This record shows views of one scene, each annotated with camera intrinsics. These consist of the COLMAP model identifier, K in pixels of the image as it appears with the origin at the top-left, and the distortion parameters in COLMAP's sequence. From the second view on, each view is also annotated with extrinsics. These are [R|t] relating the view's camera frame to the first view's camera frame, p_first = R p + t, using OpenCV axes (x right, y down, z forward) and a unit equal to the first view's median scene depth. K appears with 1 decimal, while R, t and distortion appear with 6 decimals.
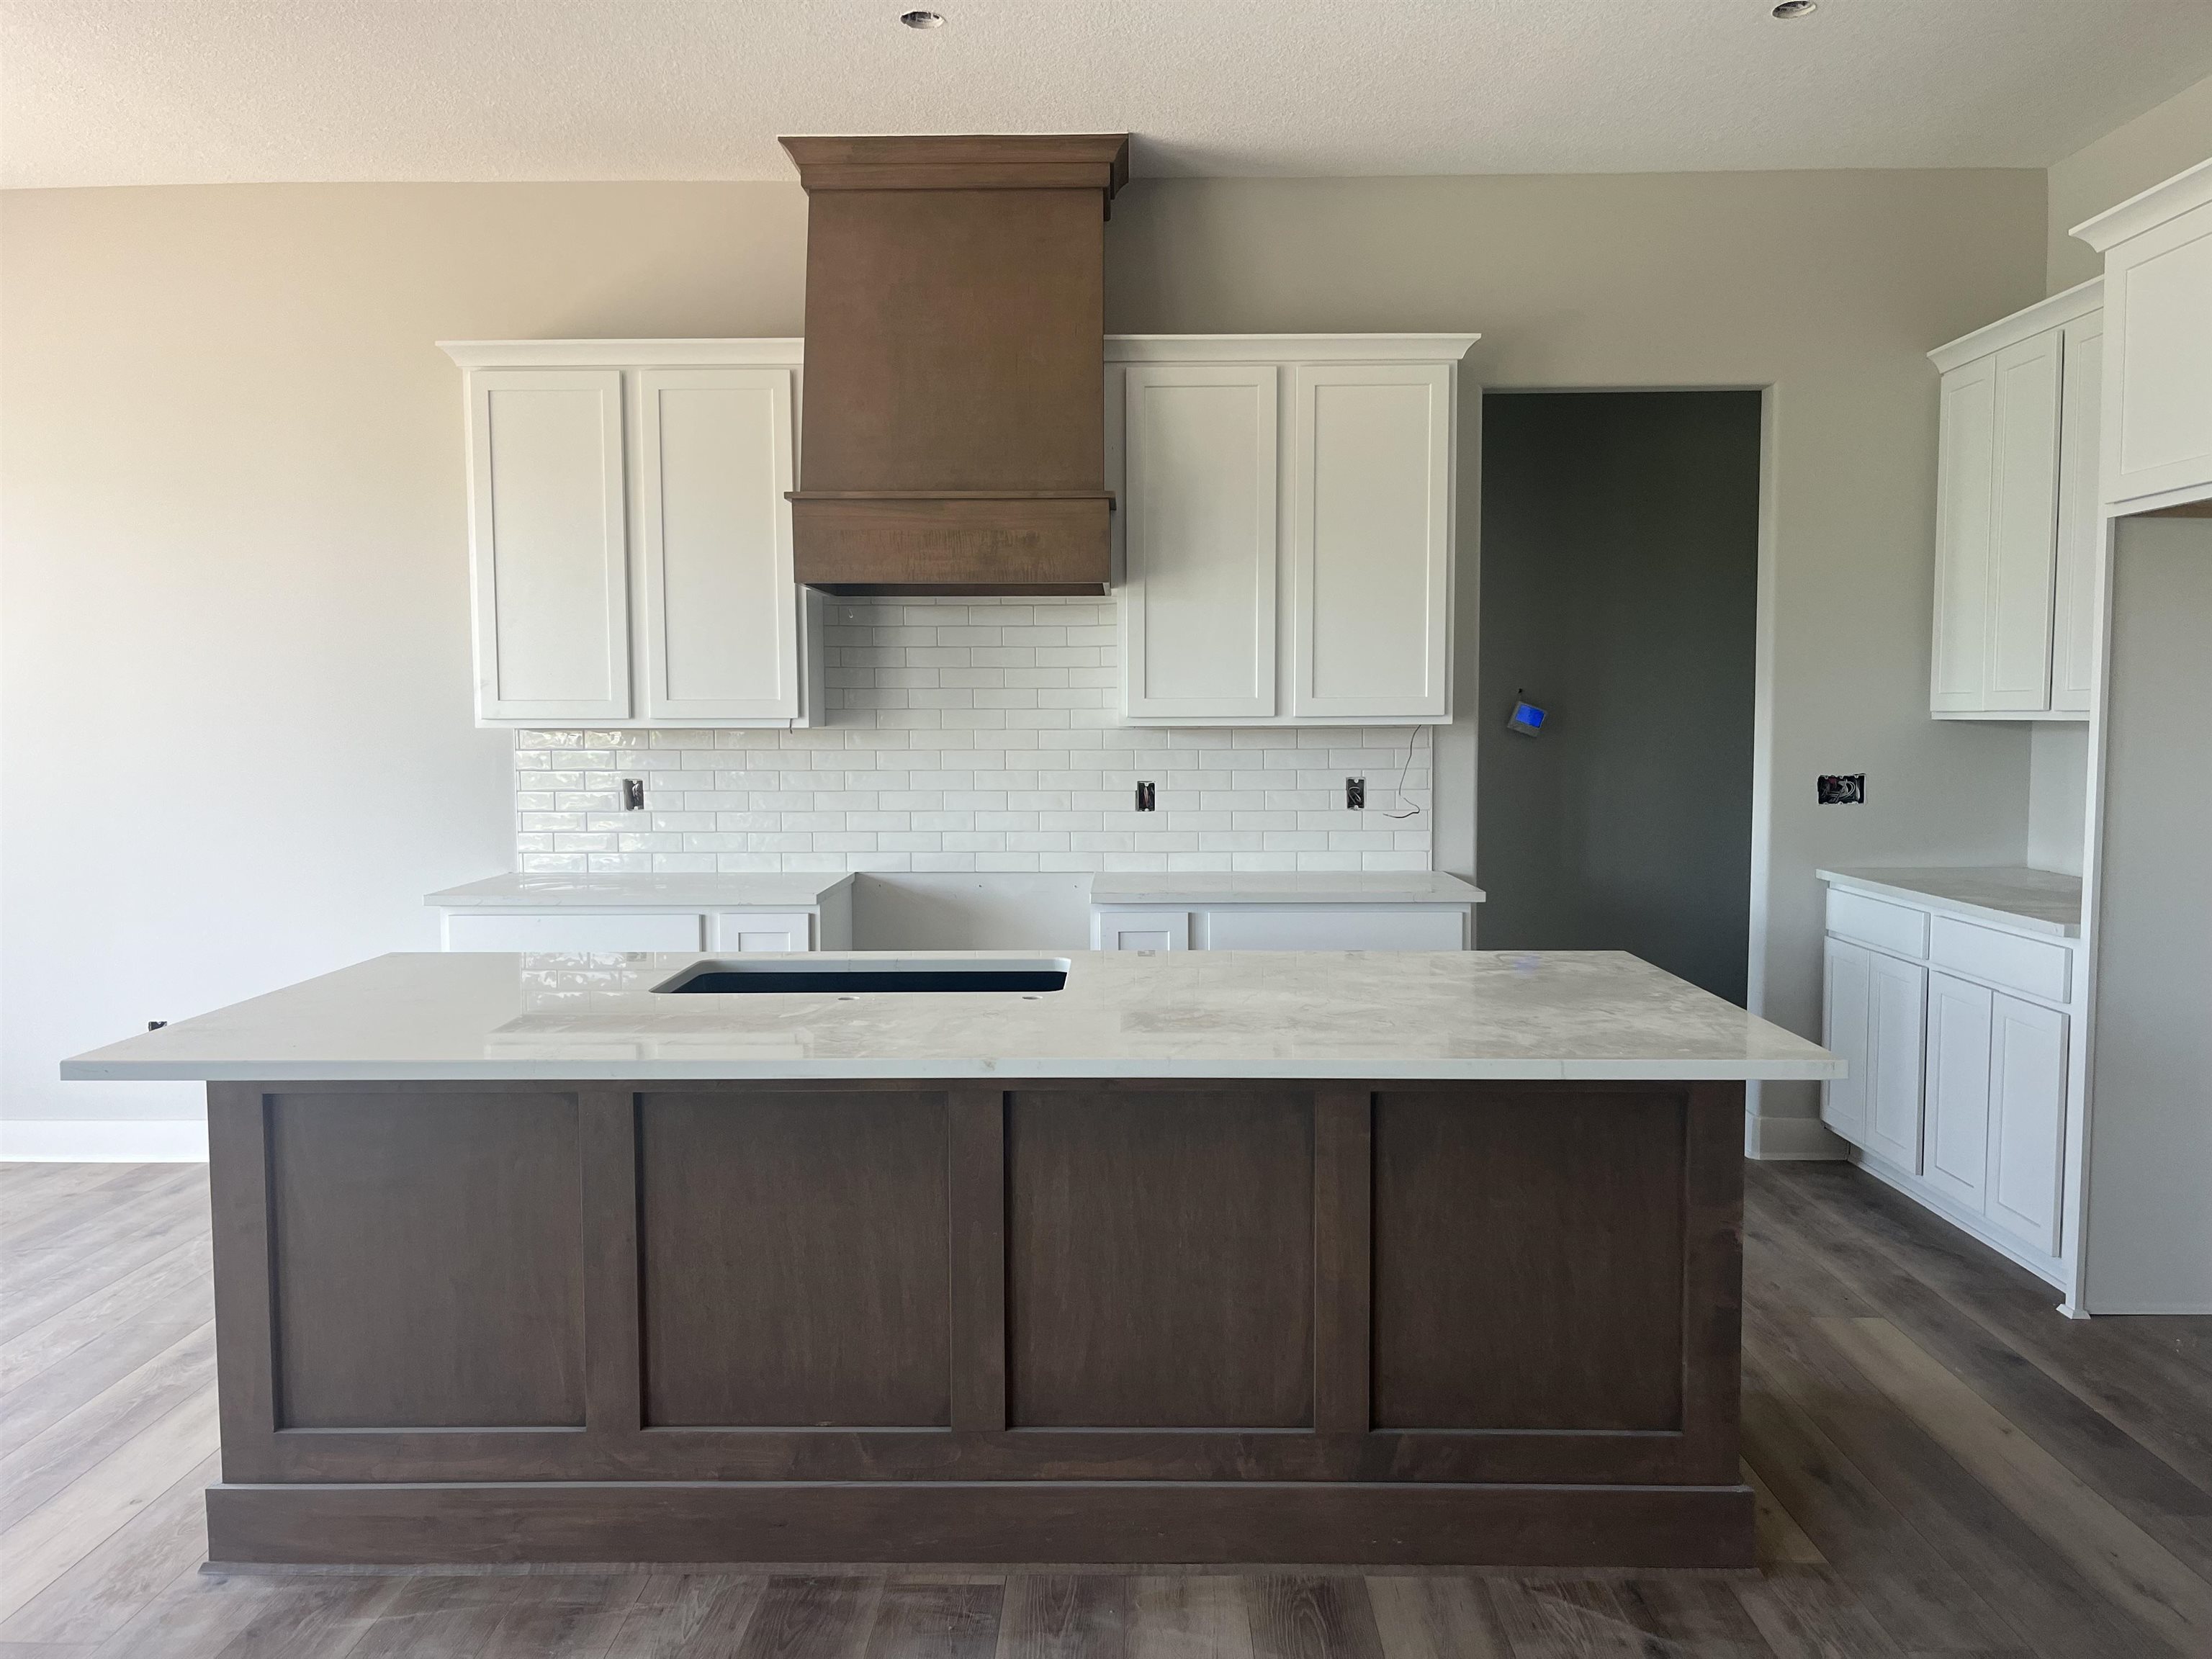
lens RADIAL K [[1668.4, 0, 1102.0], [0, 1668.4, 825.4], [0, 0, 1]] dist [0.044662, -0.061678]
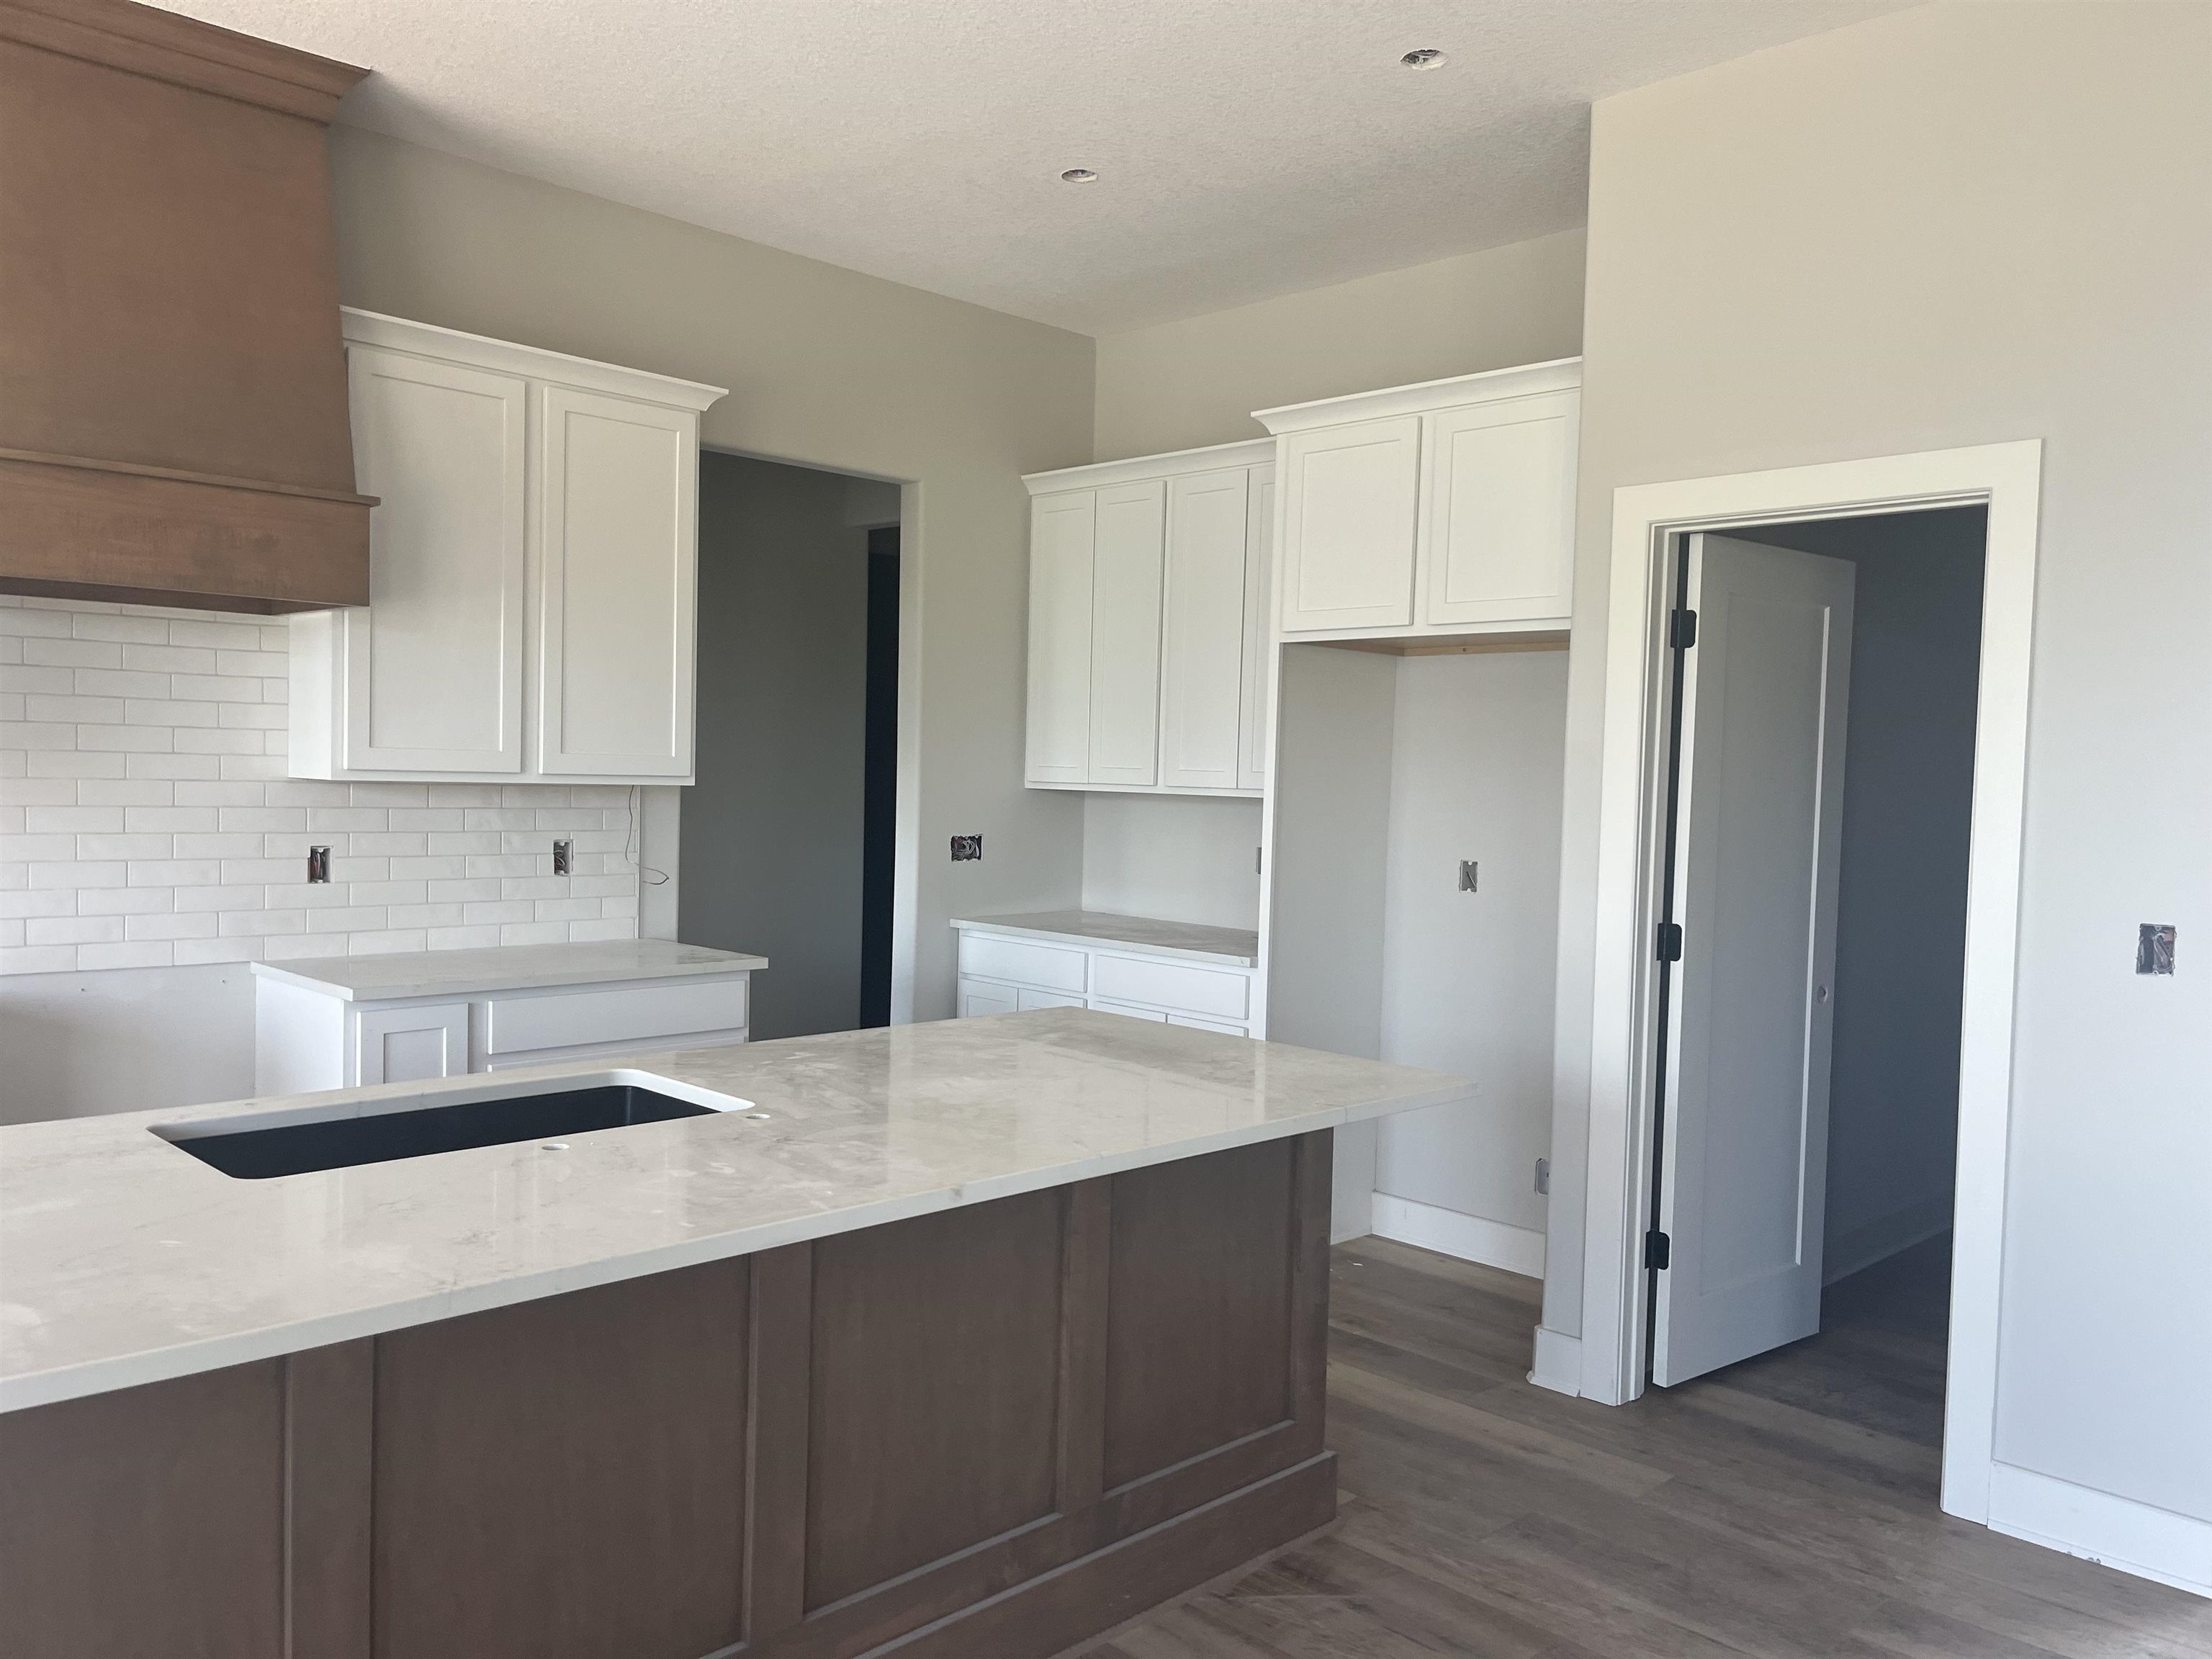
lens RADIAL K [[1668.4, 0, 1123.4], [0, 1668.4, 837.4], [0, 0, 1]] dist [0.044662, -0.061678]
pose [[0.690876, -0.005247, 0.722954, -0.322139], [0.017233, 0.999809, -0.009211, -0.017758], [-0.722768, 0.018822, 0.690835, 0.157200]]
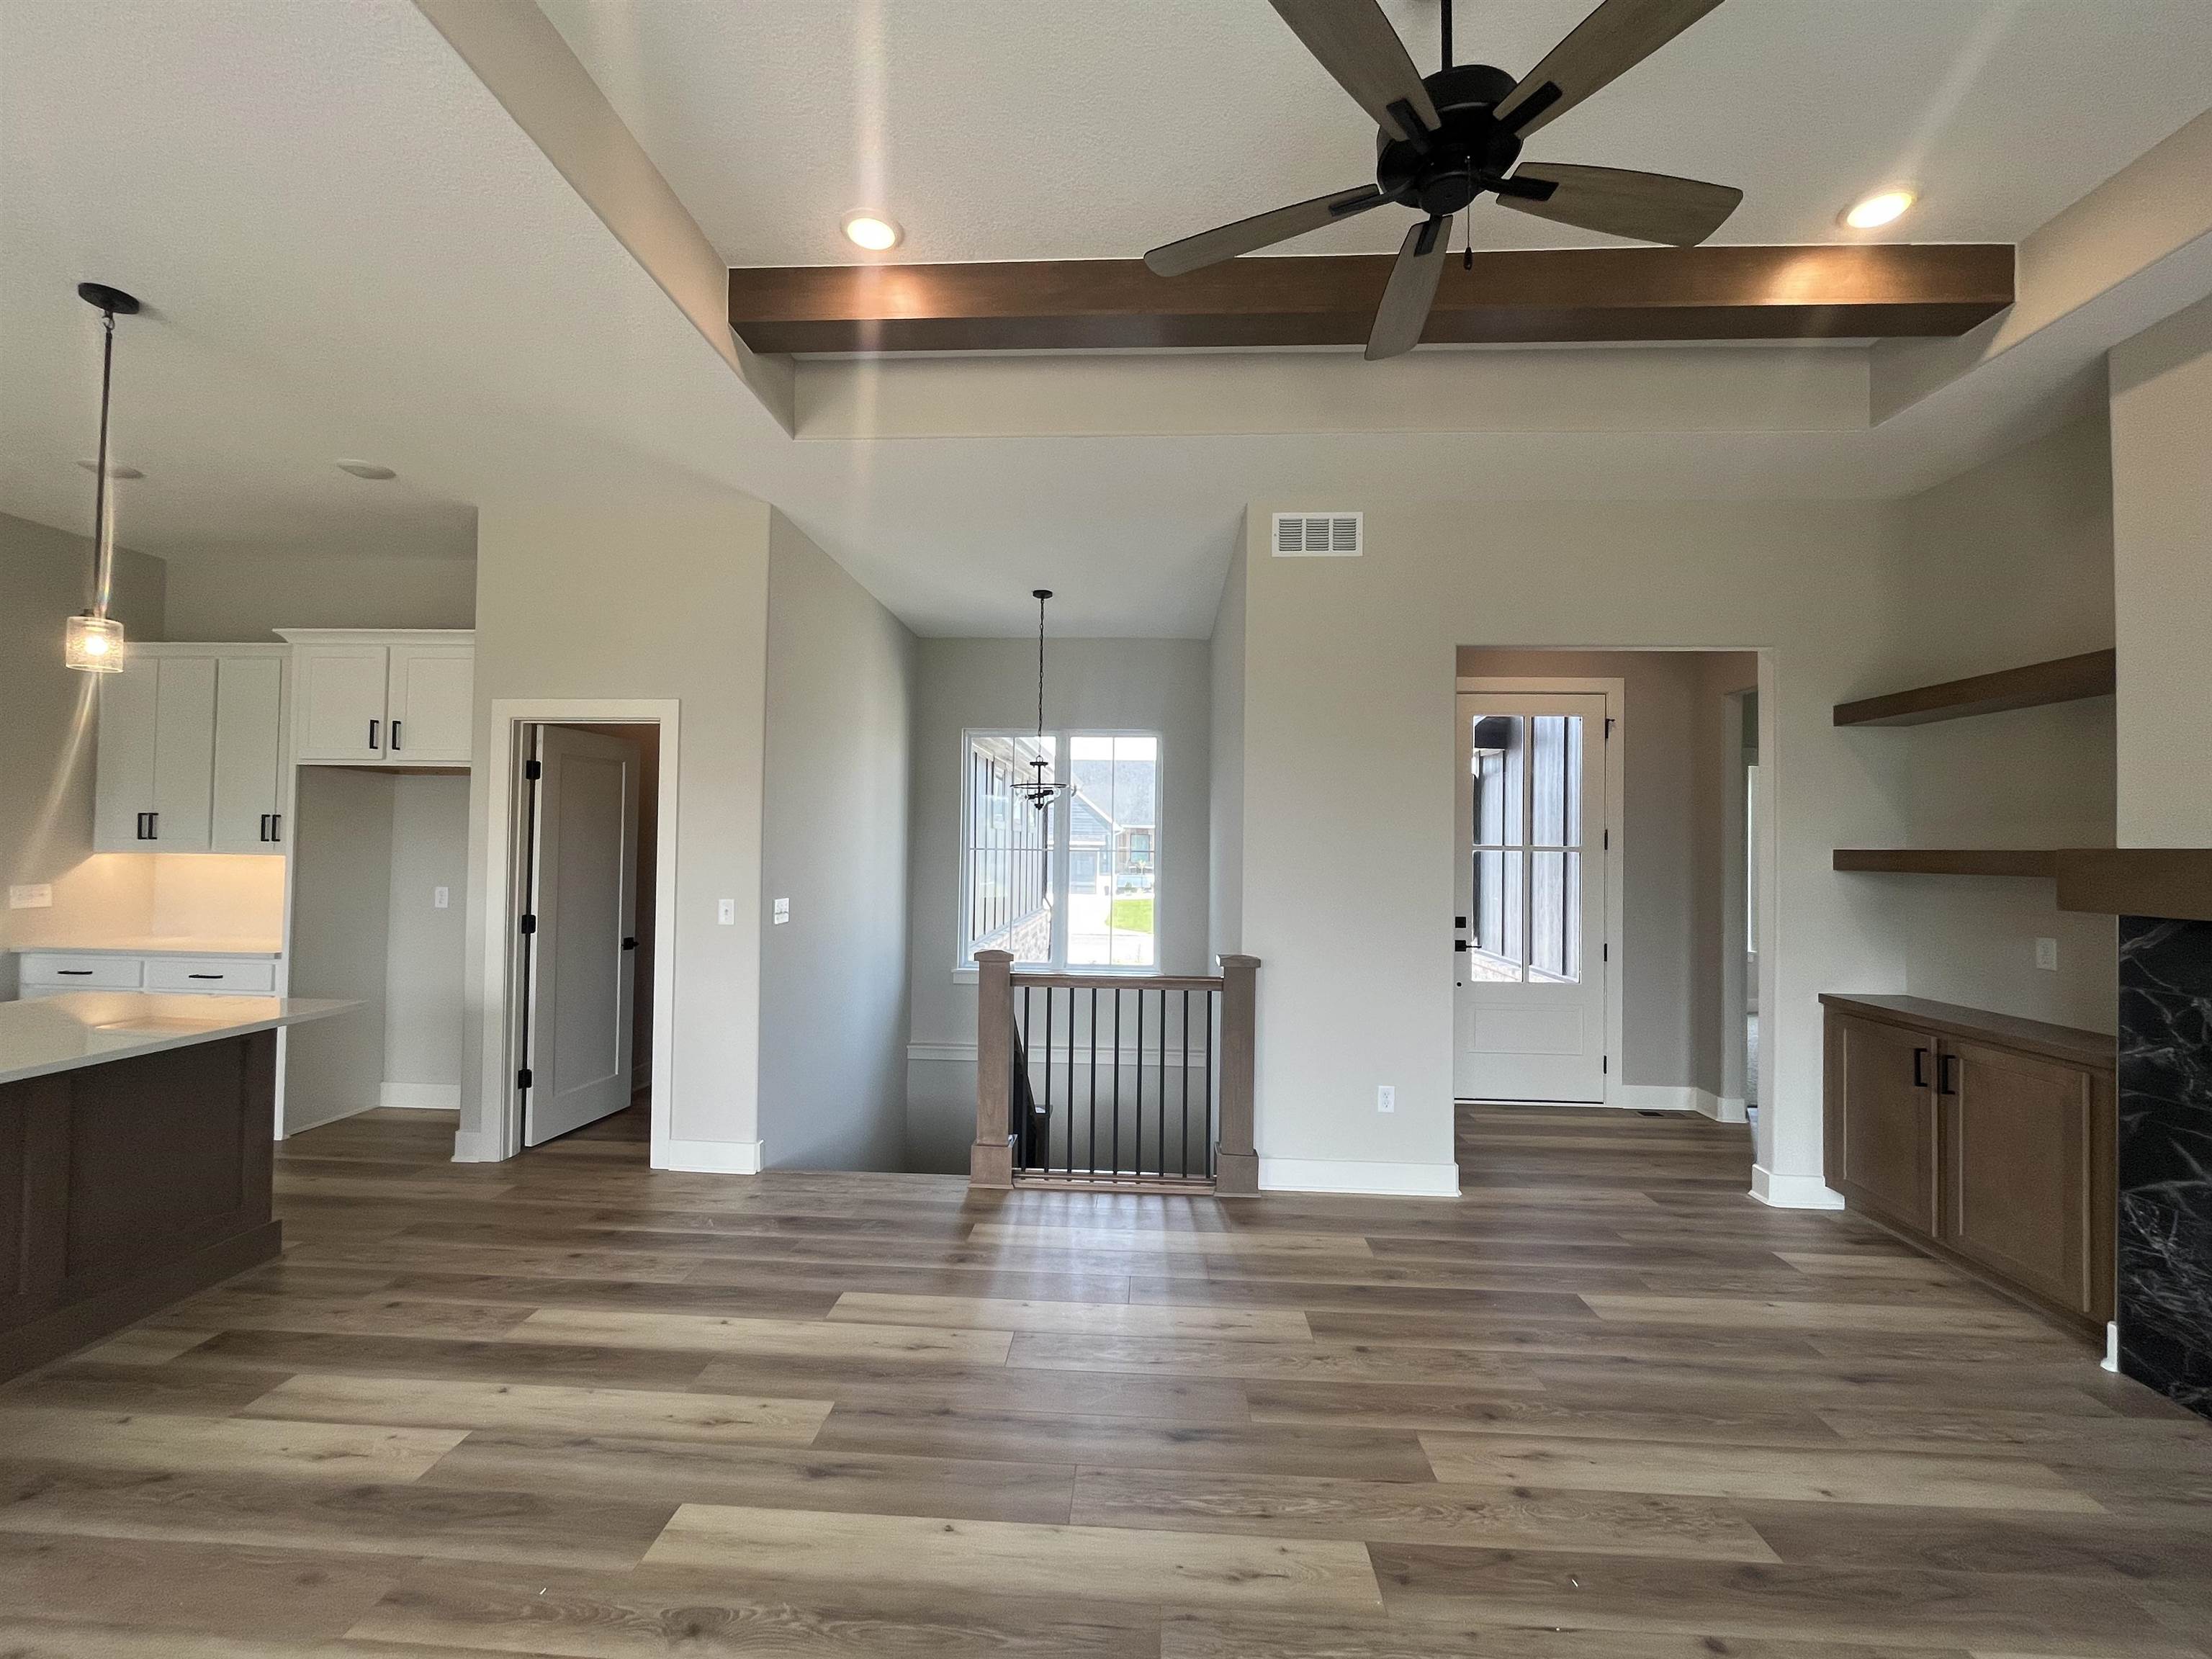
lens RADIAL K [[897.1, 0, 1109.2], [0, 897.1, 834.9], [0, 0, 1]] dist [-0.003187, -0.000422]
pose [[0.036334, 0.023954, 0.999053, -0.410625], [0.047176, 0.998557, -0.025658, -0.007854], [-0.998226, 0.048063, 0.035152, -0.075346]]
